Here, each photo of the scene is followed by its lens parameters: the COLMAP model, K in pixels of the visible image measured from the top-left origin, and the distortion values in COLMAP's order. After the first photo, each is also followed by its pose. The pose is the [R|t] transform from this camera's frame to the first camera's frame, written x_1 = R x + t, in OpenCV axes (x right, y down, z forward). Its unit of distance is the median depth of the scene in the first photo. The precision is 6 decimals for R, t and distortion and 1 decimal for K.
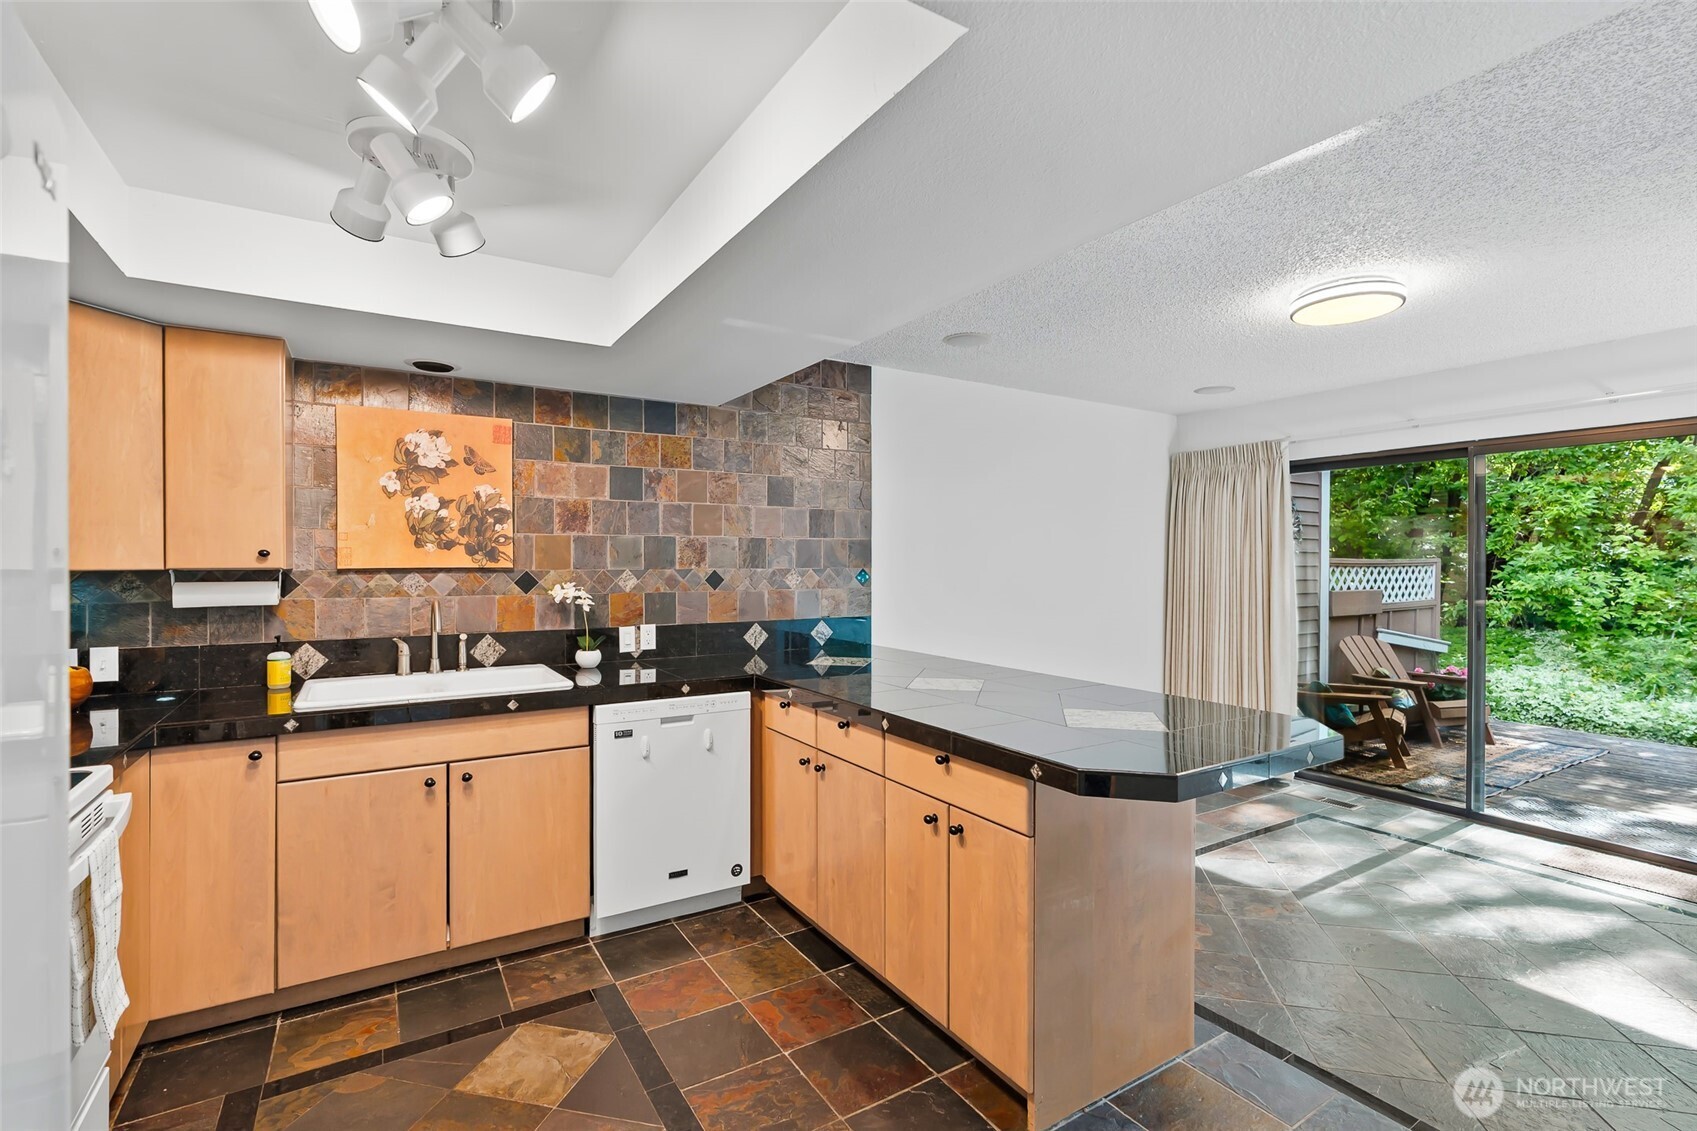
lens RADIAL K [[774.9, 0, 857.2], [0, 774.9, 565.6], [0, 0, 1]] dist [-0.007313, 0.002624]
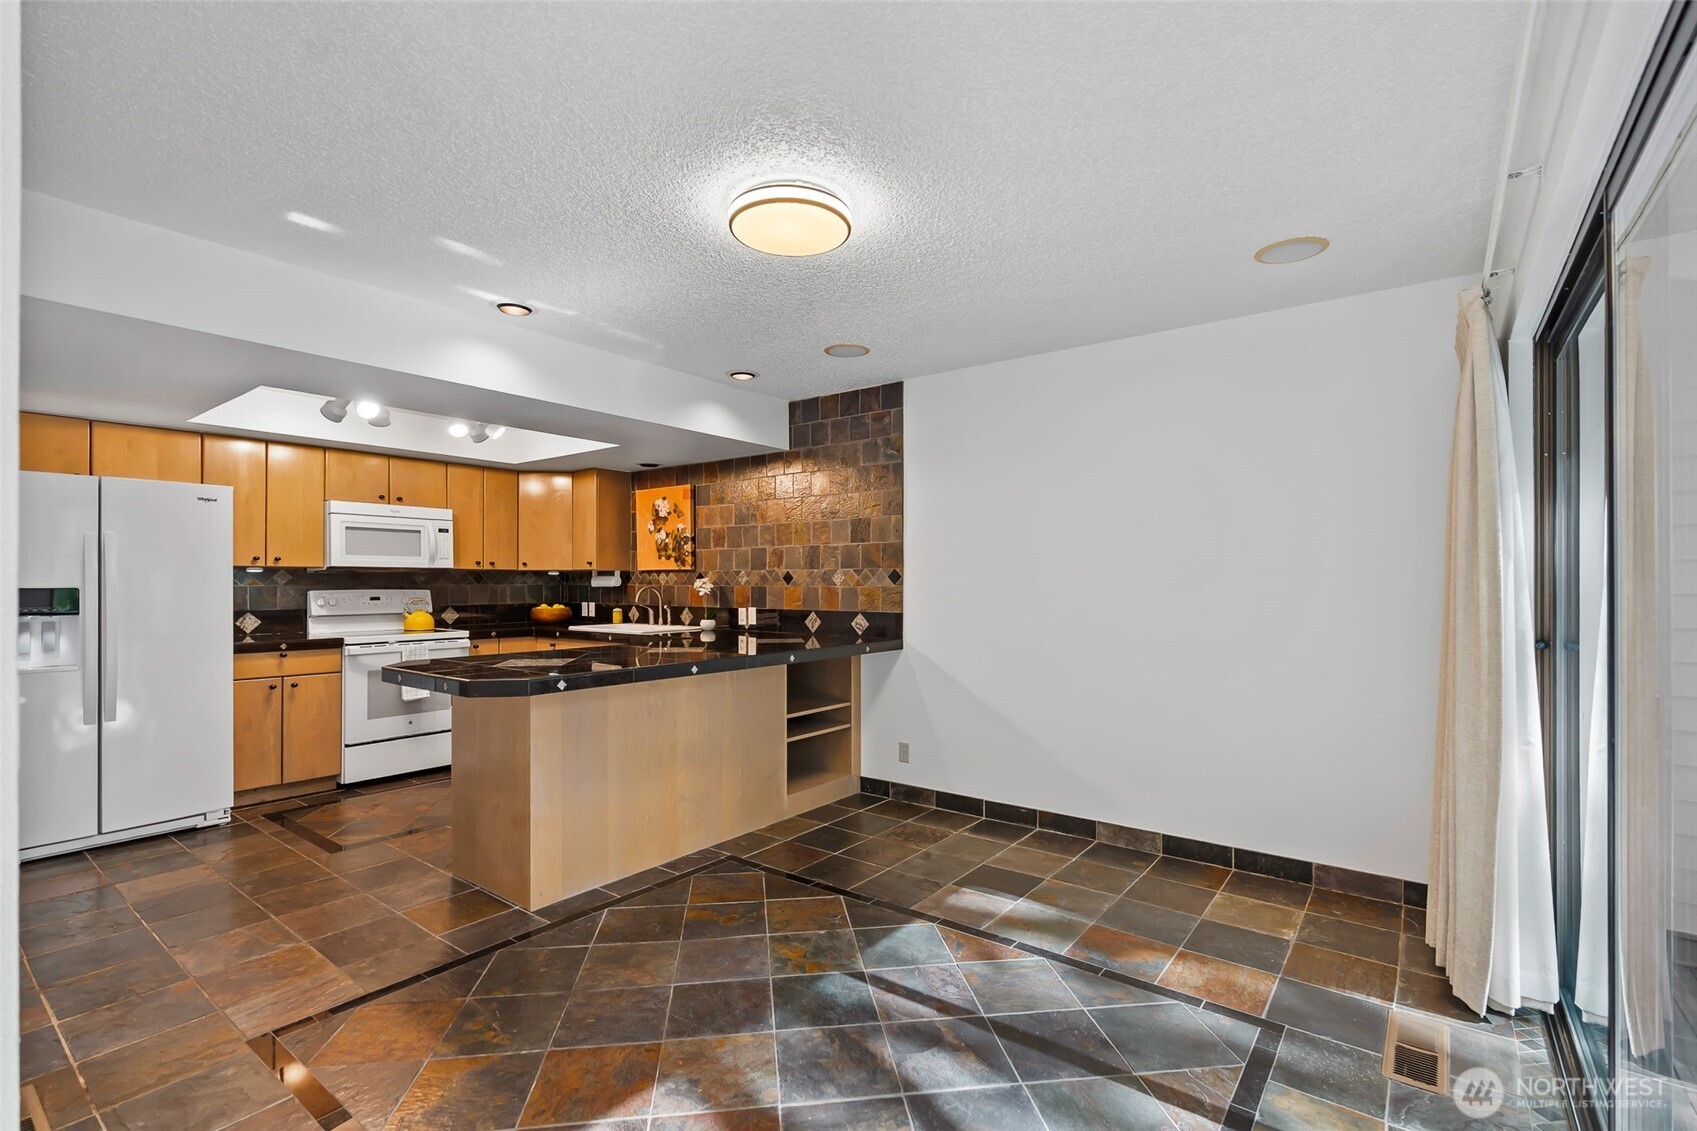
lens RADIAL K [[774.9, 0, 820.4], [0, 774.9, 578.5], [0, 0, 1]] dist [-0.007313, 0.002624]
pose [[0.322194, -0.004122, -0.946665, 1.044030], [-0.006363, 0.999958, -0.006520, 0.026199], [0.946652, 0.008124, 0.322154, 0.574097]]
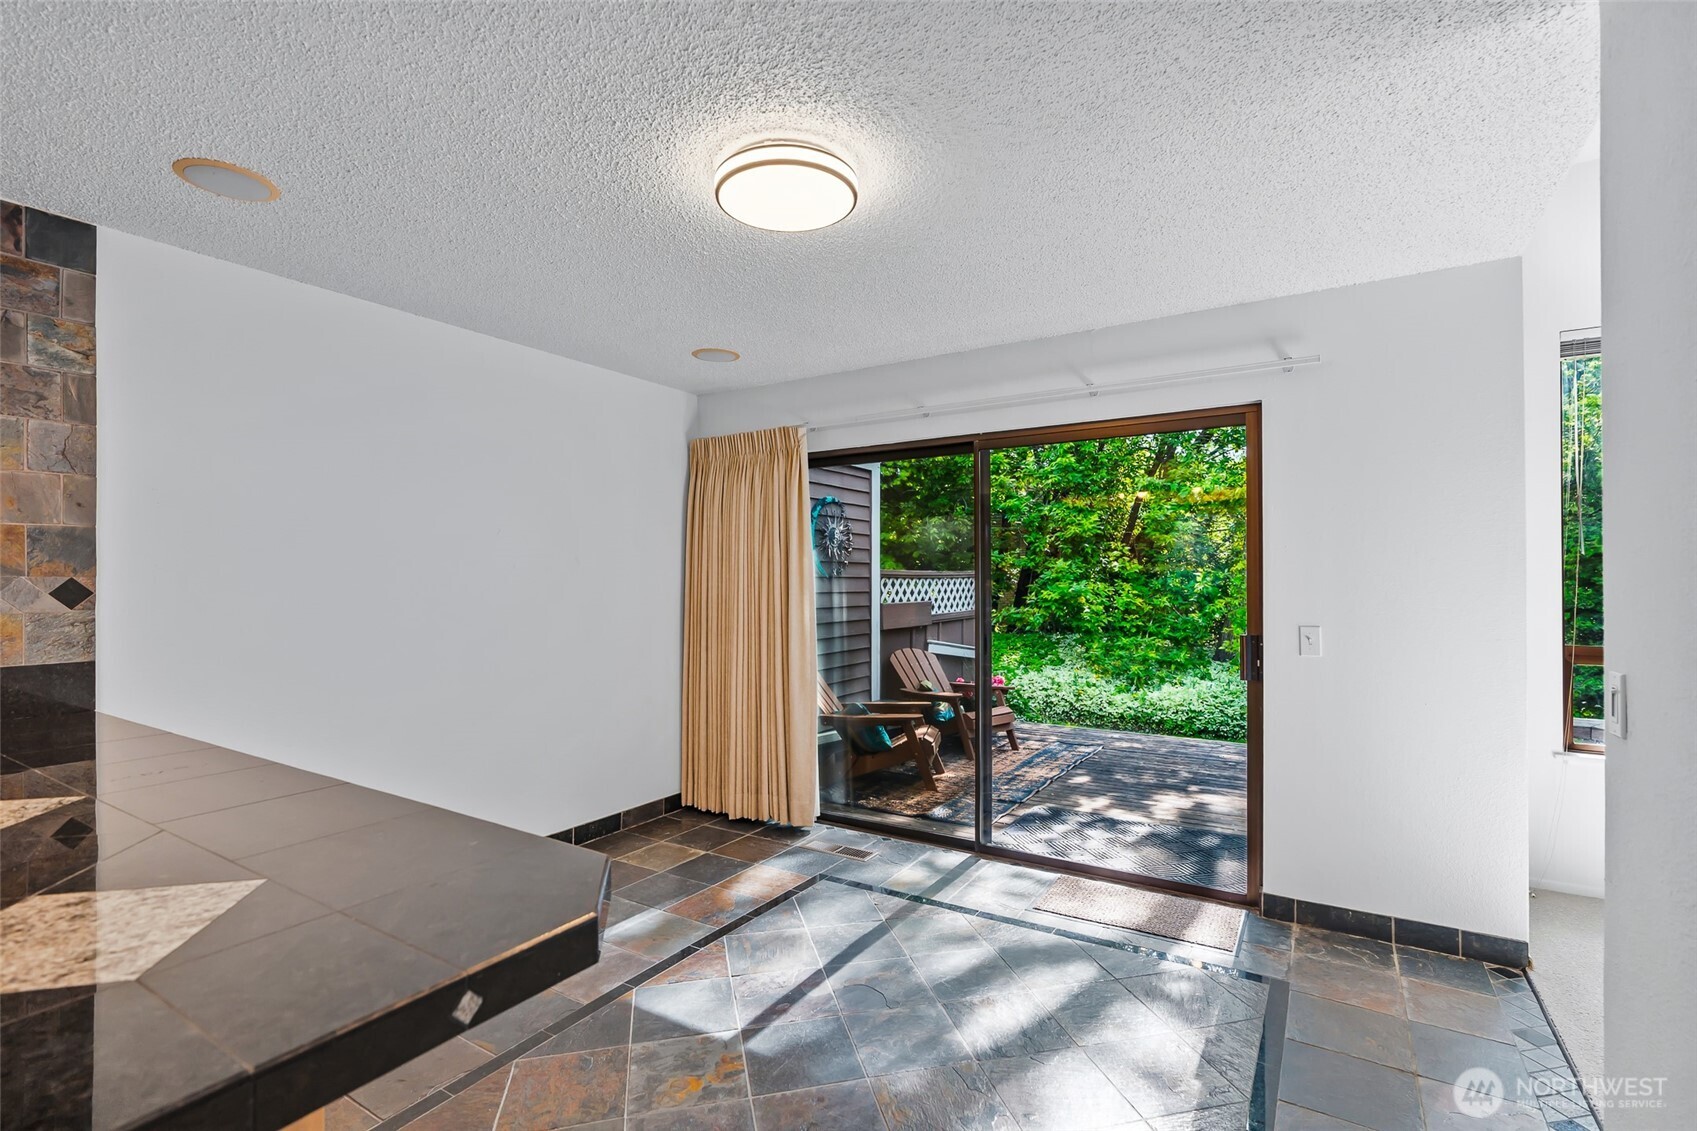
lens RADIAL K [[774.9, 0, 847.8], [0, 774.9, 577.0], [0, 0, 1]] dist [-0.007313, 0.002624]
pose [[0.903931, -0.002601, 0.427671, 0.290086], [0.005465, 0.999970, -0.005471, 0.009576], [-0.427644, 0.007282, 0.903918, 0.262100]]
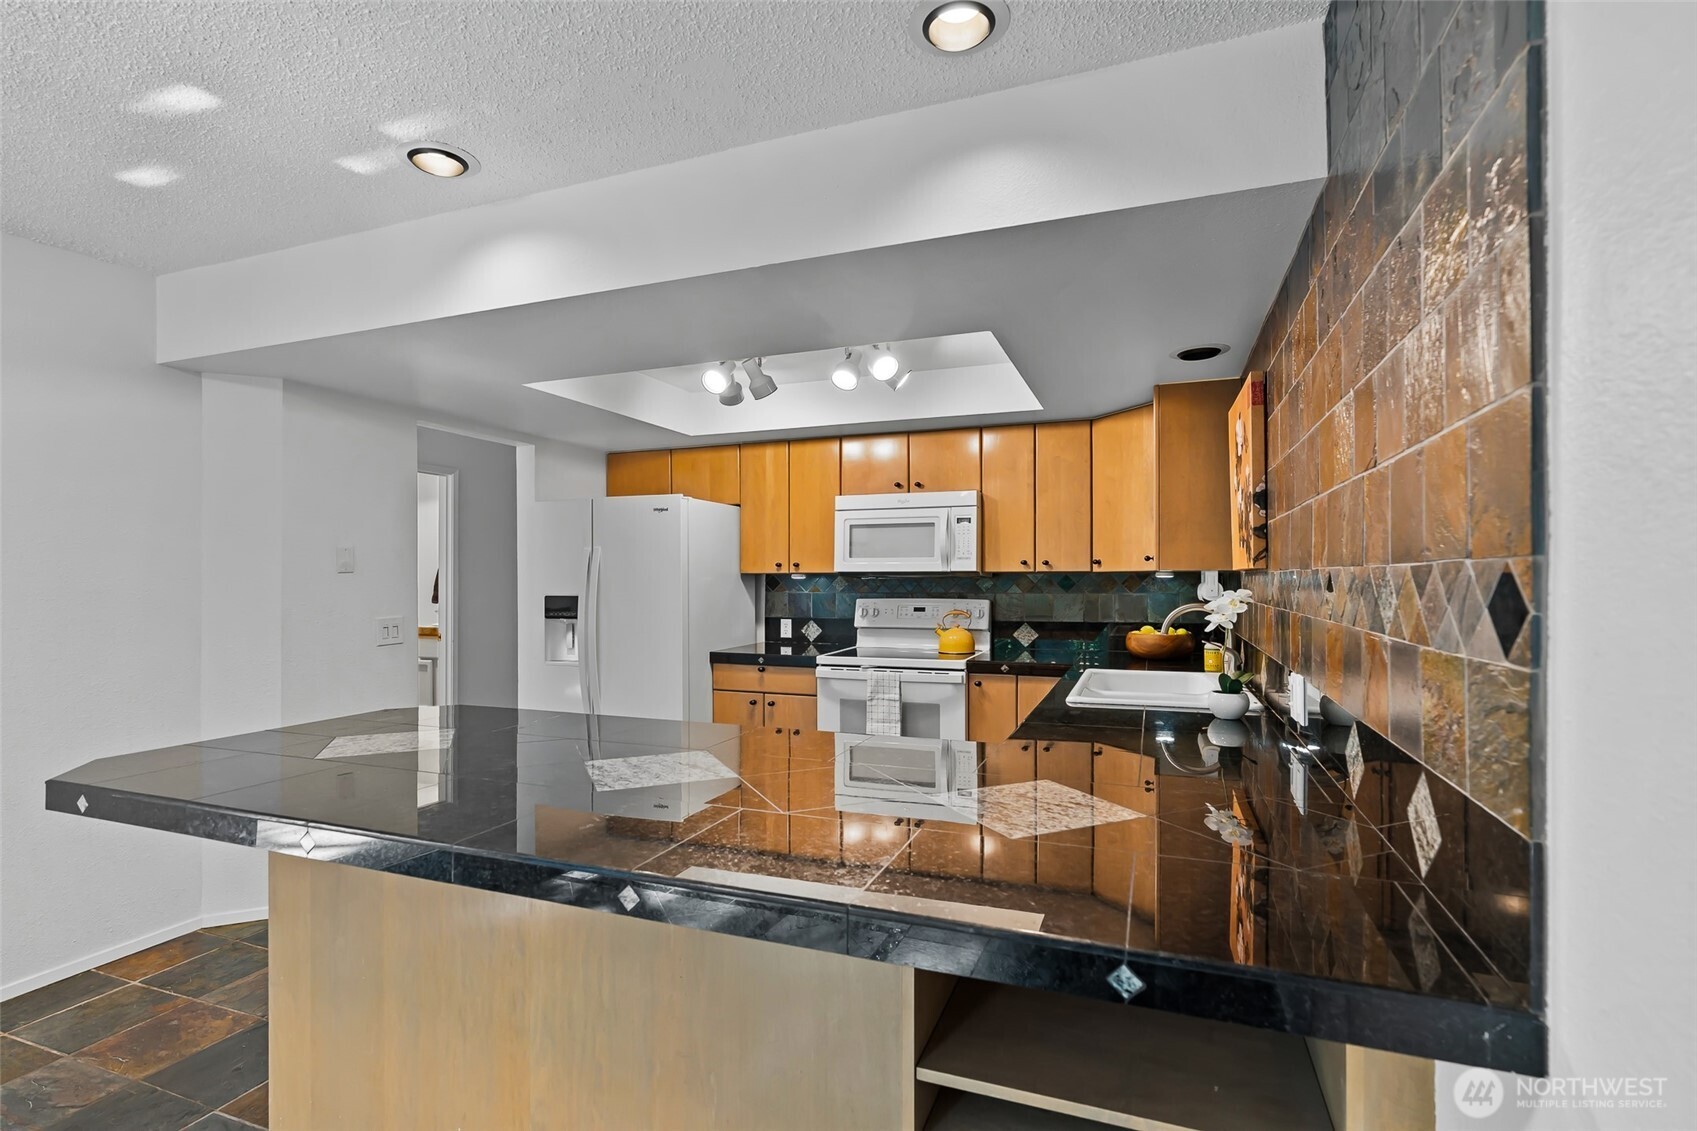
lens RADIAL K [[774.9, 0, 848.1], [0, 774.9, 571.8], [0, 0, 1]] dist [-0.007313, 0.002624]
pose [[-0.795163, -0.003265, -0.606387, 0.258142], [-0.002367, 0.999995, -0.002280, 0.006468], [0.606391, -0.000377, -0.795166, 1.094436]]
